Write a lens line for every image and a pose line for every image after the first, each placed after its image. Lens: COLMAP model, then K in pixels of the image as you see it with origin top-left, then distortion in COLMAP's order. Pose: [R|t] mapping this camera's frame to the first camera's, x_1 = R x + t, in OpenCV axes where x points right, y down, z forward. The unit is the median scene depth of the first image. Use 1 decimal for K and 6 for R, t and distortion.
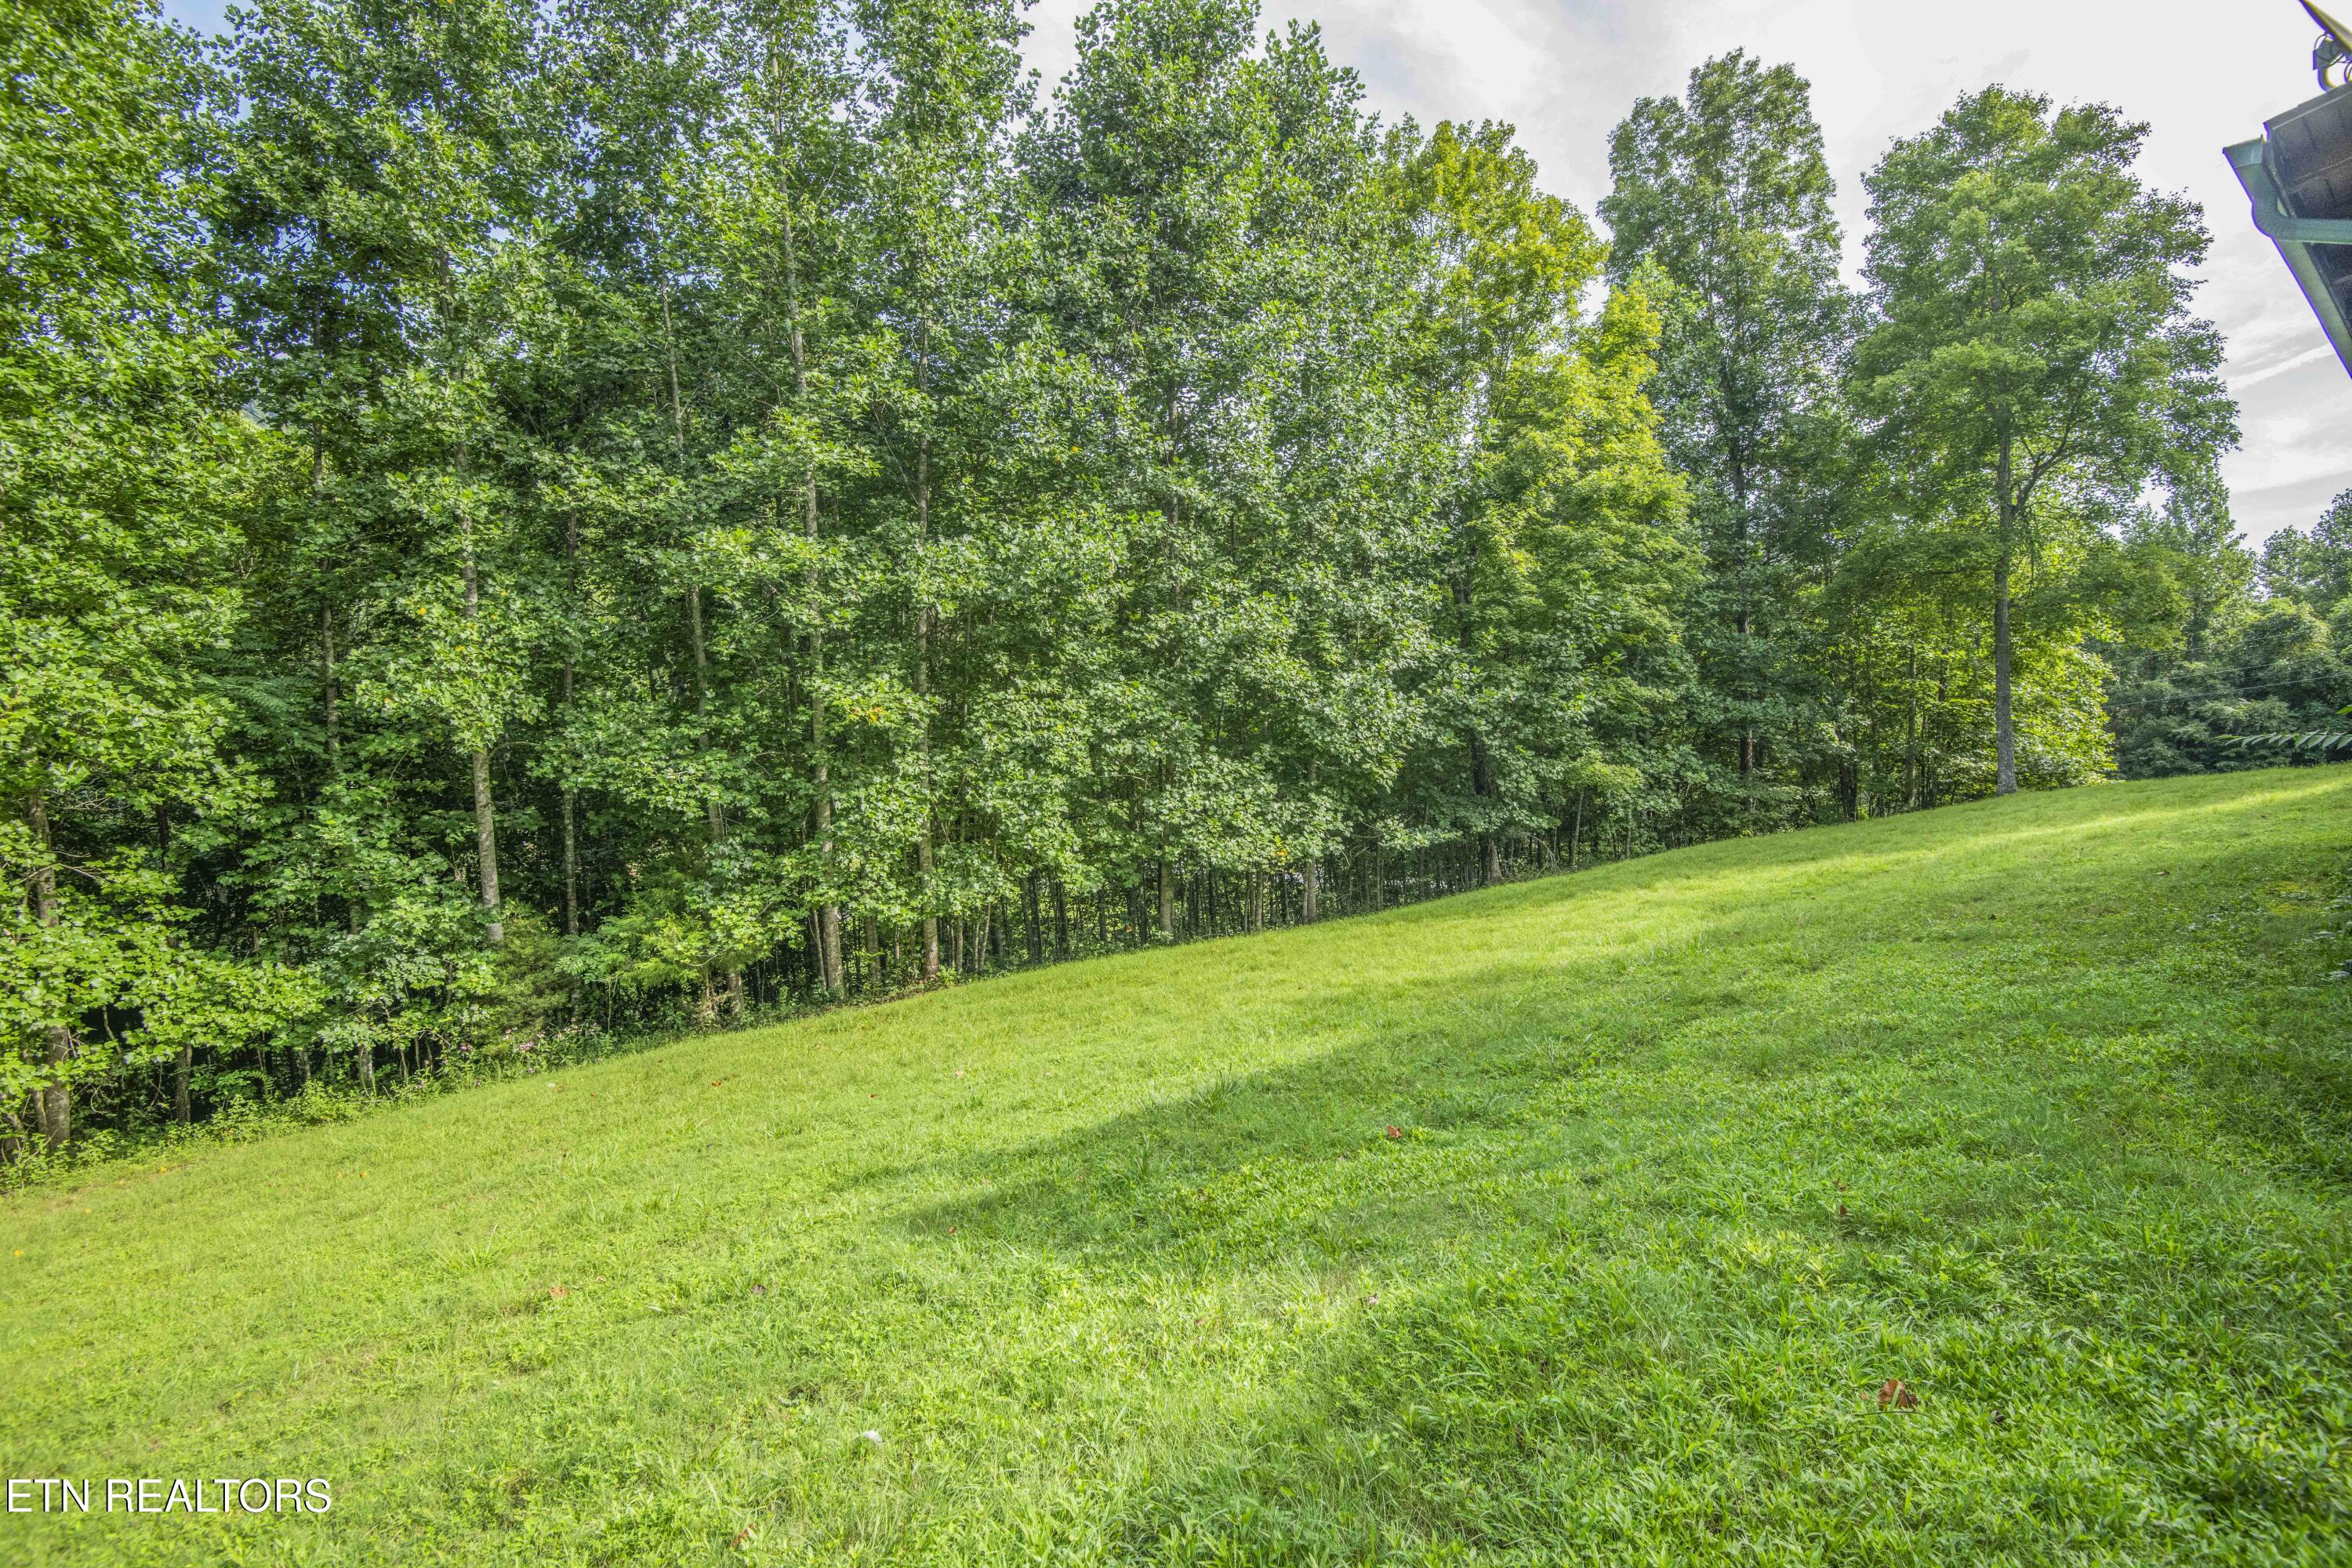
lens RADIAL K [[1087.2, 0, 1189.5], [0, 1087.2, 783.1], [0, 0, 1]] dist [-0.003506, -0.023276]
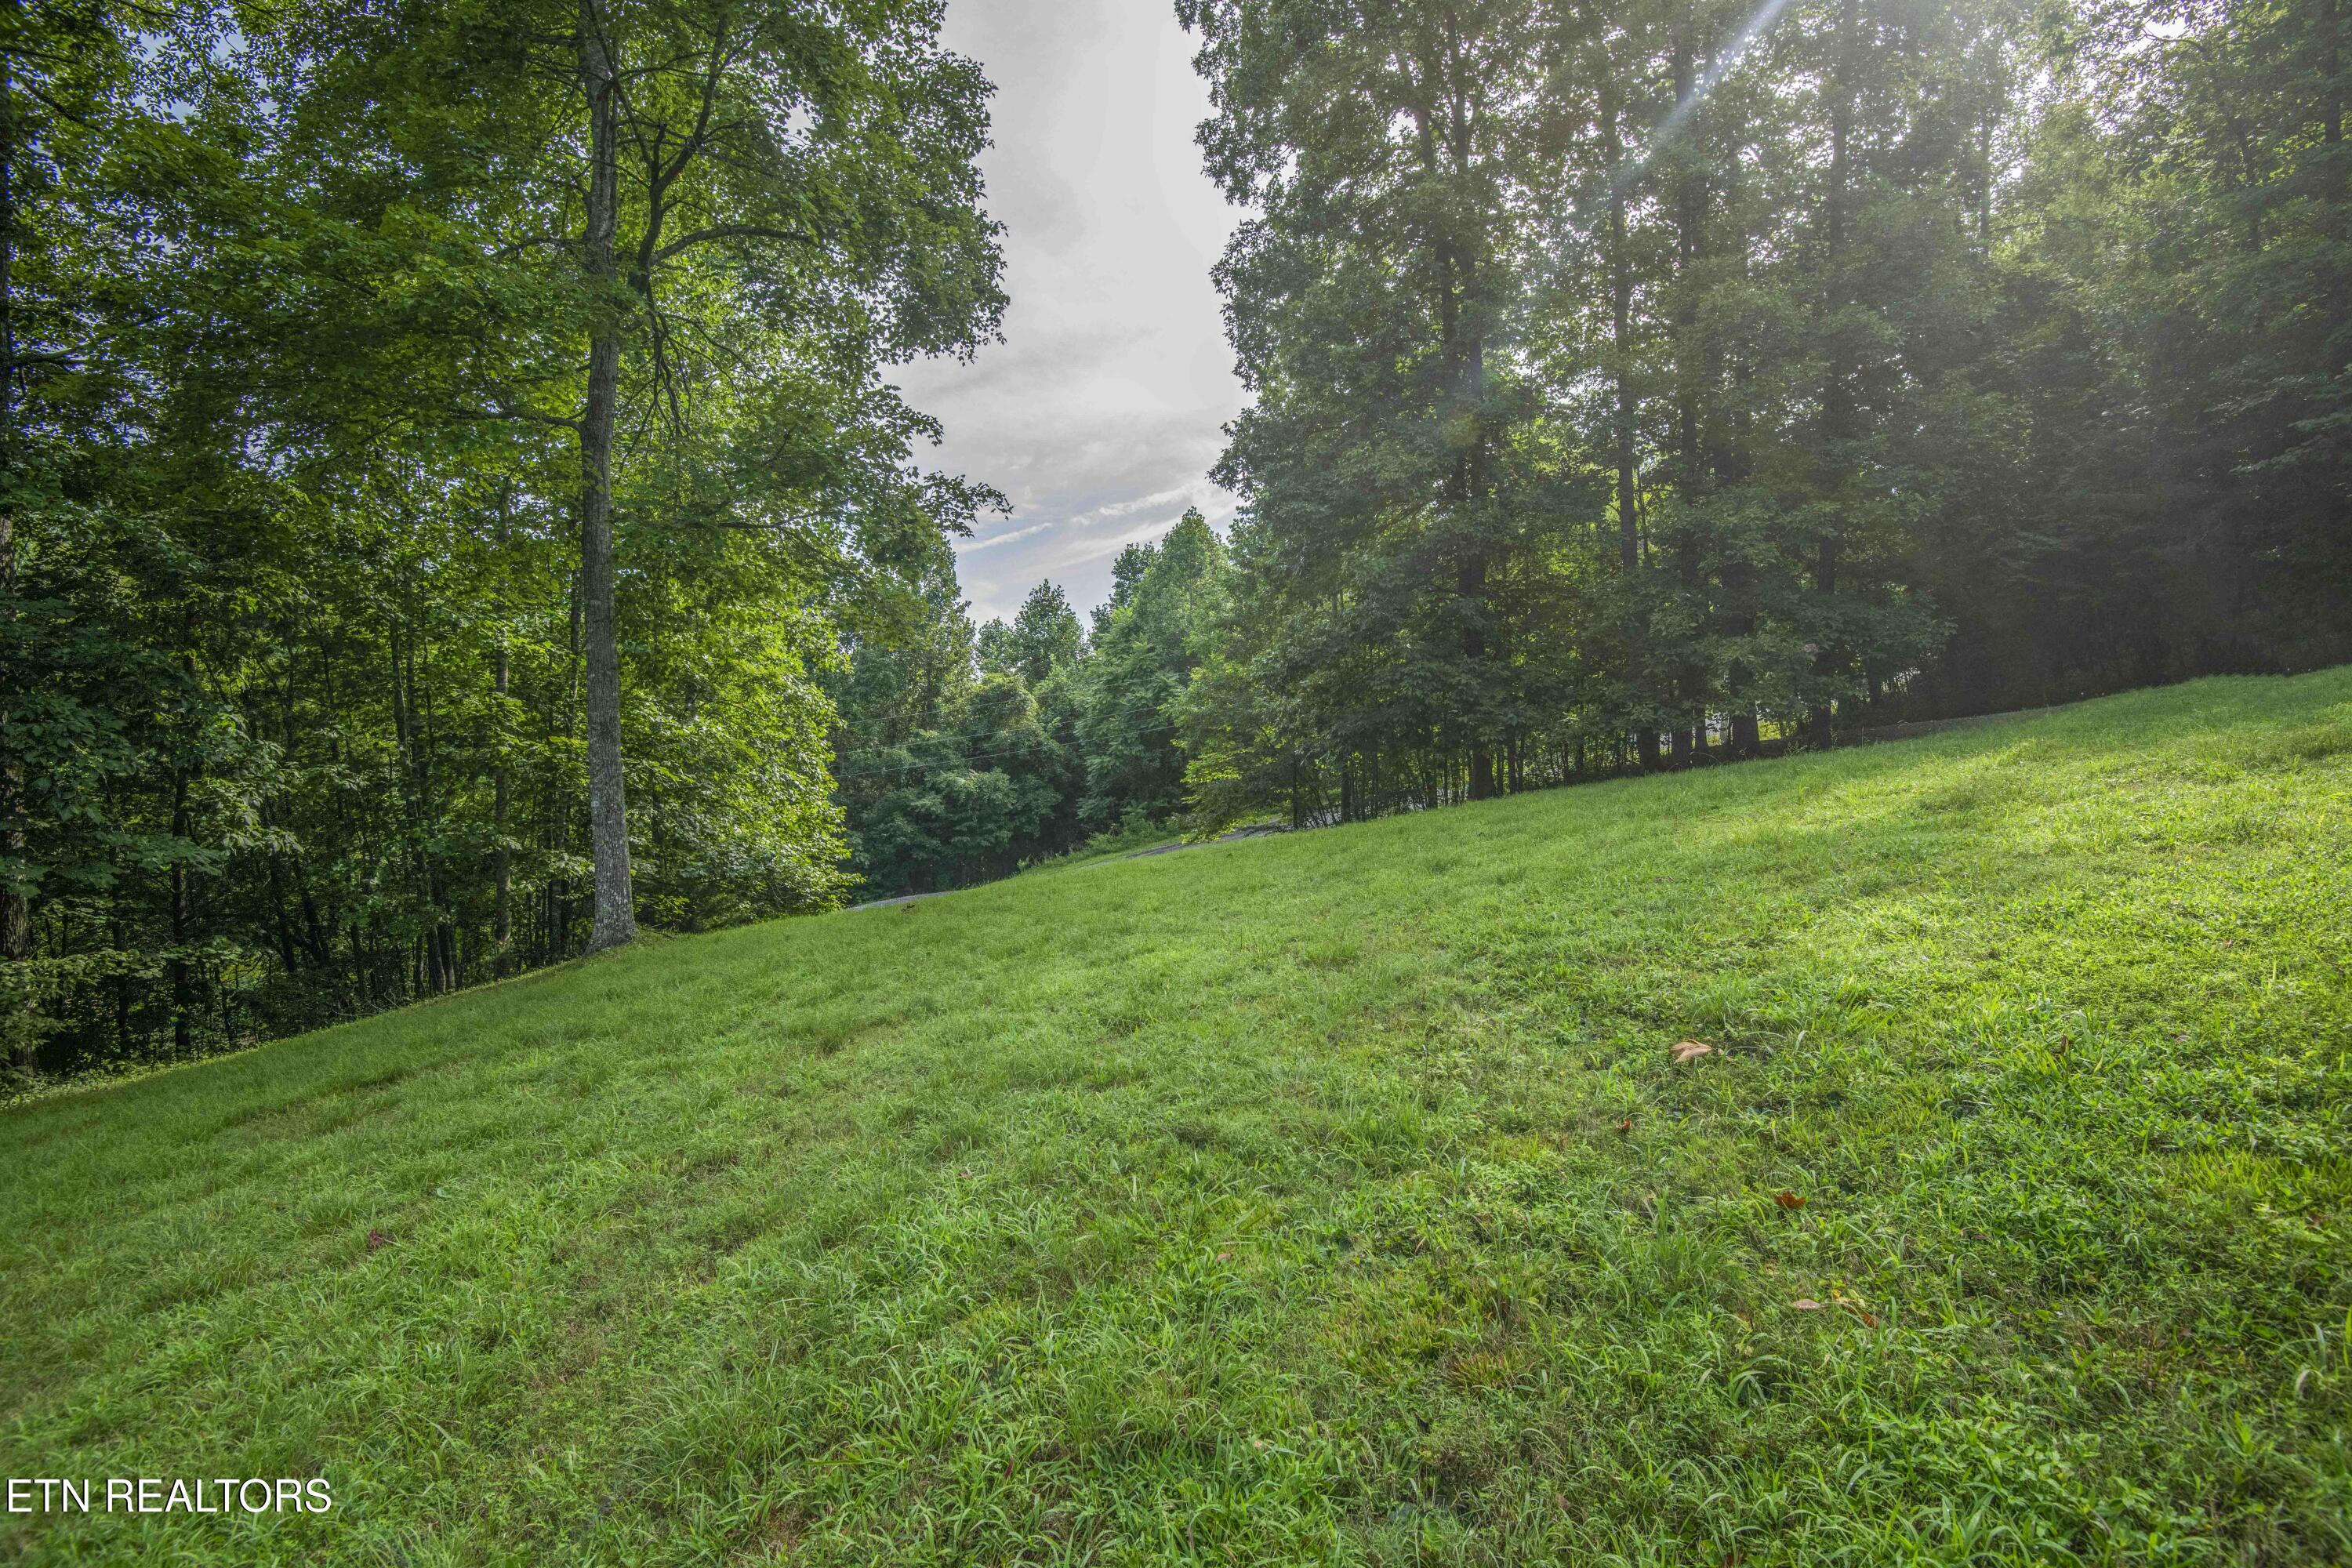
lens RADIAL K [[1074.0, 0, 1186.9], [0, 1074.0, 780.7], [0, 0, 1]] dist [-0.001427, -0.024320]
pose [[0.542338, 0.020459, 0.839911, 0.544815], [0.039706, 0.997962, -0.049948, -0.026821], [-0.839221, 0.060438, 0.540421, 0.595808]]
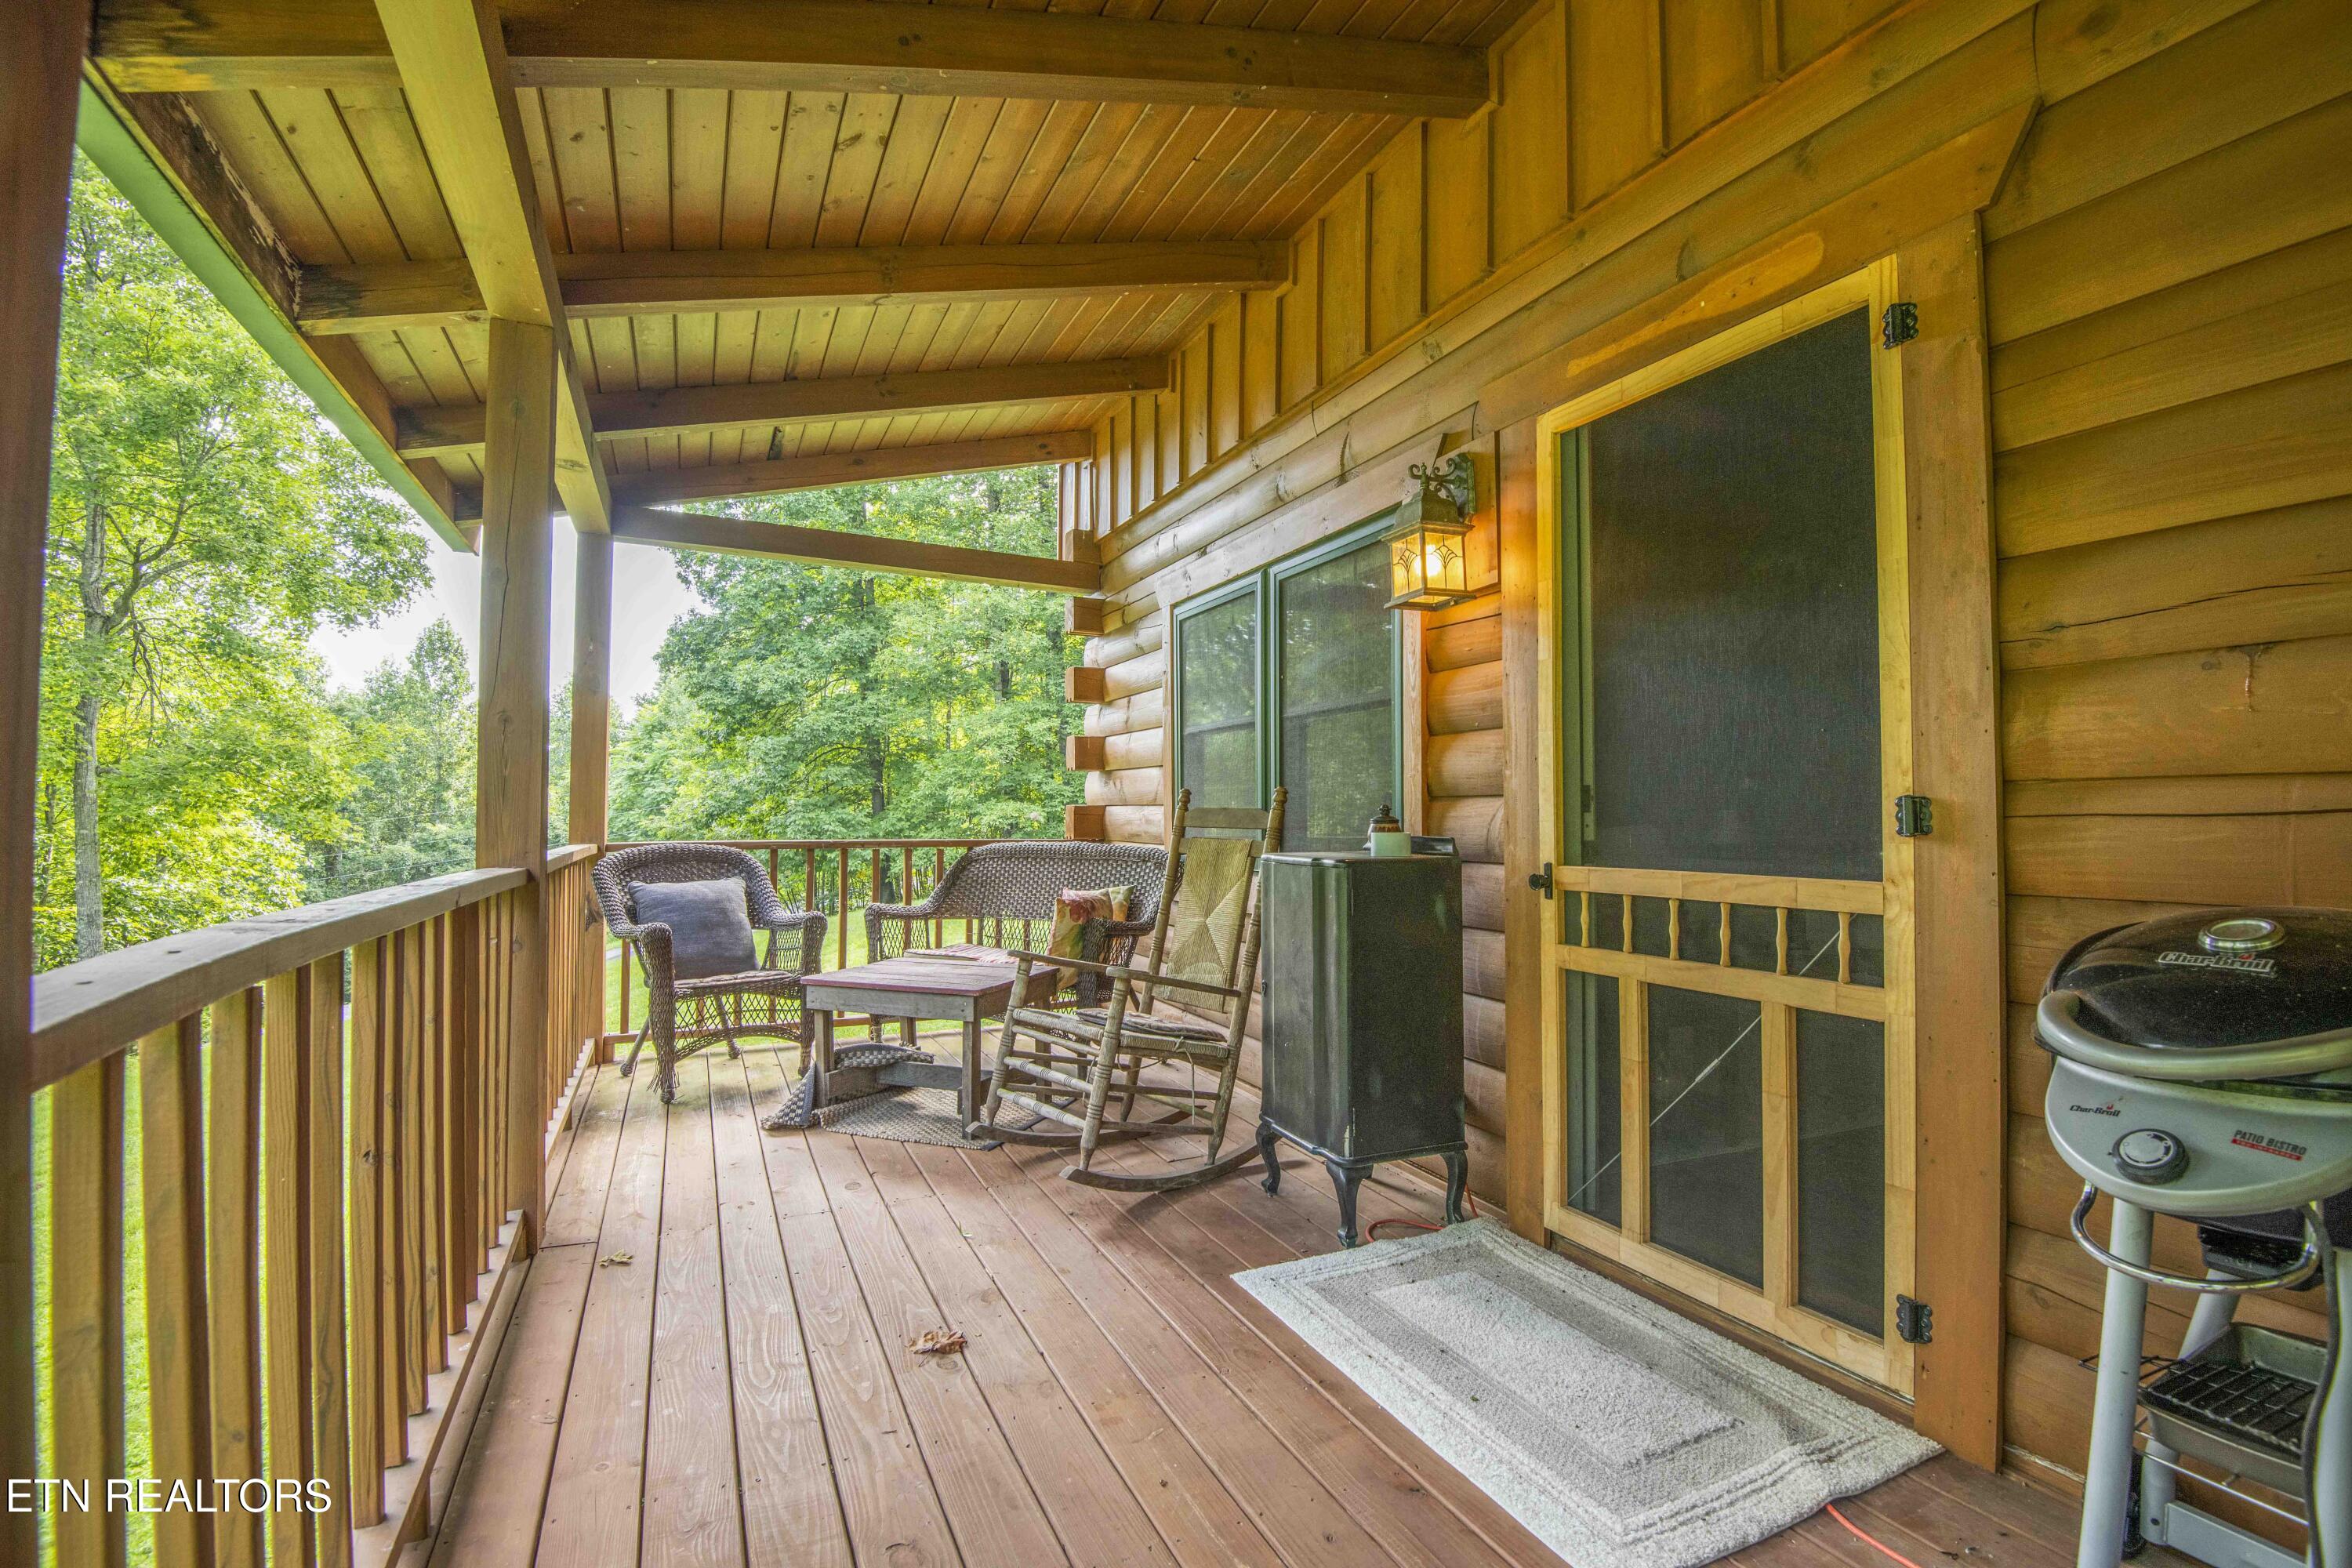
lens RADIAL K [[1087.2, 0, 1189.5], [0, 1087.2, 783.1], [0, 0, 1]] dist [-0.003506, -0.023276]
pose [[0.232725, 0.047604, 0.971377, 0.321147], [0.075885, 0.994867, -0.066936, -0.069523], [-0.969578, 0.089290, 0.227918, 0.246340]]
